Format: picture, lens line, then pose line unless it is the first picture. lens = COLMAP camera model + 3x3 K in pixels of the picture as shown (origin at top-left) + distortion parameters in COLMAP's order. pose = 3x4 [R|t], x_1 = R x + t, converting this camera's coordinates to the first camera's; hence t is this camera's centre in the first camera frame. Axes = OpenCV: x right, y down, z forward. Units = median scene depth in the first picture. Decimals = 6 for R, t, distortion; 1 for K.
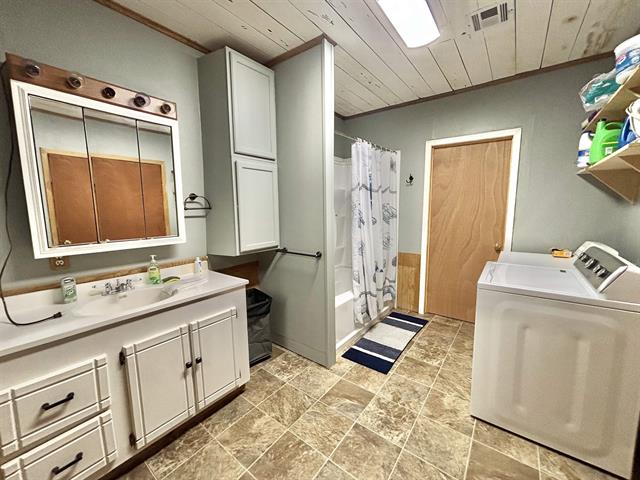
lens RADIAL K [[258.8, 0, 321.2], [0, 258.8, 237.1], [0, 0, 1]] dist [0.007619, -0.000210]
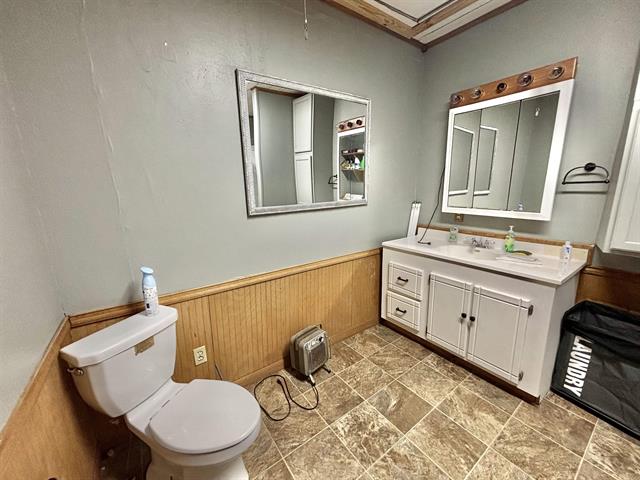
lens RADIAL K [[258.8, 0, 320.6], [0, 258.8, 238.2], [0, 0, 1]] dist [0.007619, -0.000210]
pose [[-0.292281, 0.215171, -0.931812, 0.701852], [-0.085771, 0.964535, 0.249631, -0.096040], [0.952478, 0.152885, -0.263460, 0.595260]]
